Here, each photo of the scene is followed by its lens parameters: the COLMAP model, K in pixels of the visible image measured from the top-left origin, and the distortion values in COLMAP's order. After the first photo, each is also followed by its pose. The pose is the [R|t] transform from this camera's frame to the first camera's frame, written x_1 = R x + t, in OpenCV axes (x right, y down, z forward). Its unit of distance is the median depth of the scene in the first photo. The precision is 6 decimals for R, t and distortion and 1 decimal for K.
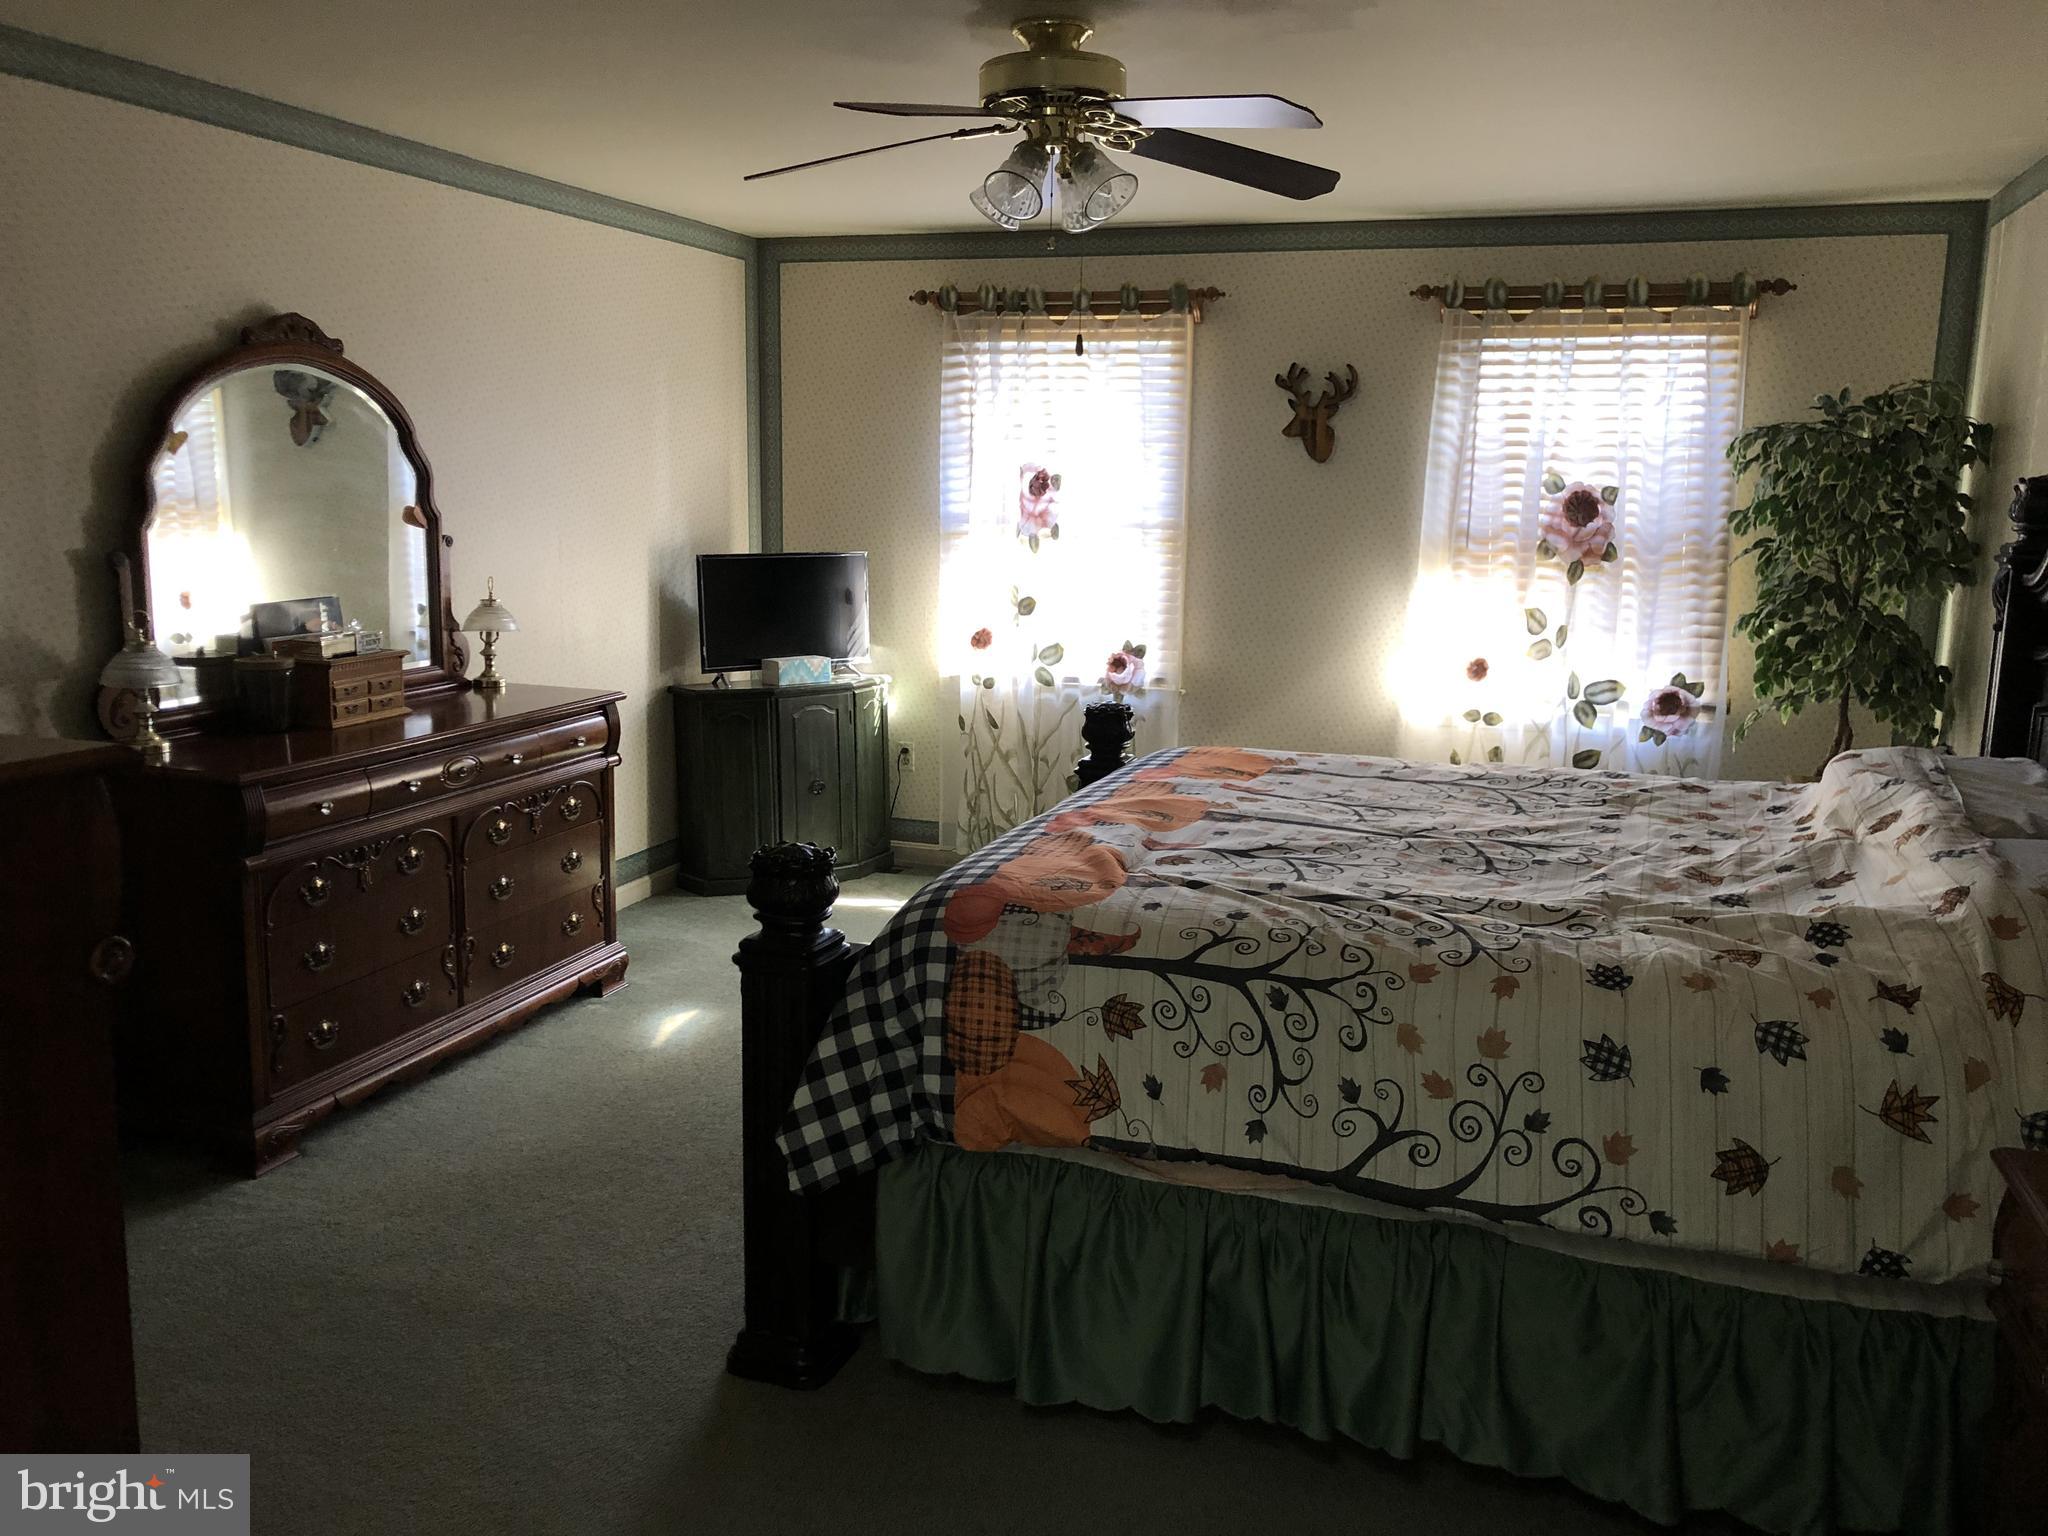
lens RADIAL K [[1639.8, 0, 1017.1], [0, 1639.8, 759.5], [0, 0, 1]] dist [-0.005208, -0.009699]
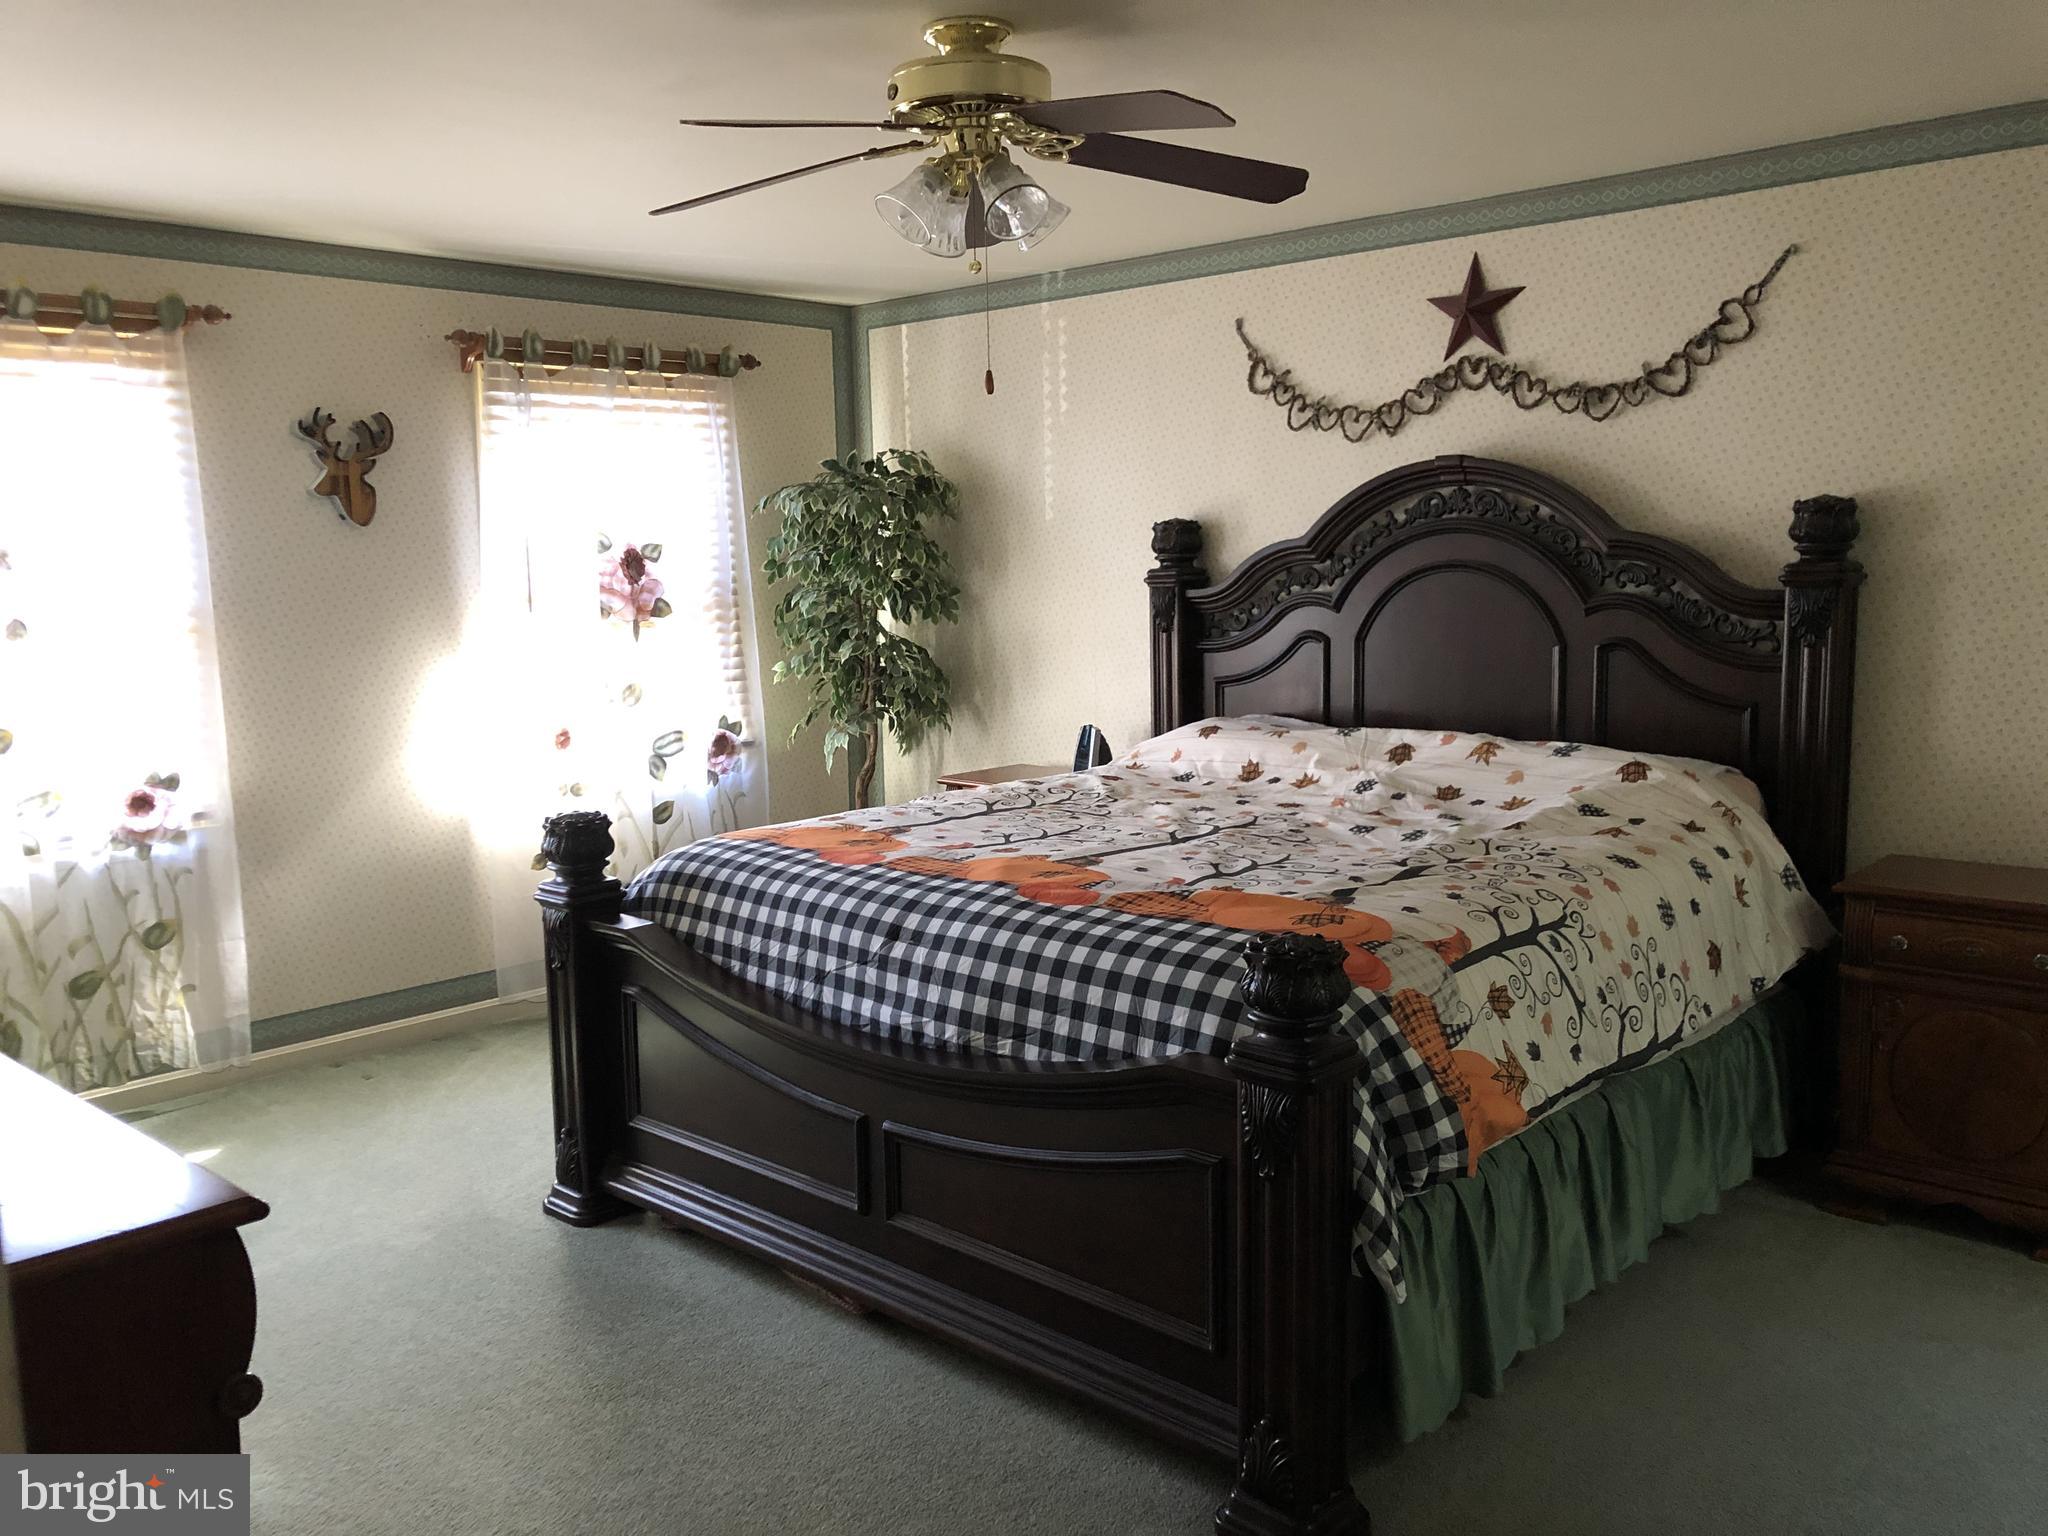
lens RADIAL K [[1639.8, 0, 1017.1], [0, 1639.8, 759.5], [0, 0, 1]] dist [-0.005208, -0.009699]
pose [[0.408828, -0.139902, 0.901824, -0.485344], [0.182071, 0.980818, 0.069617, -0.064194], [-0.894265, 0.135734, 0.426458, 0.376308]]
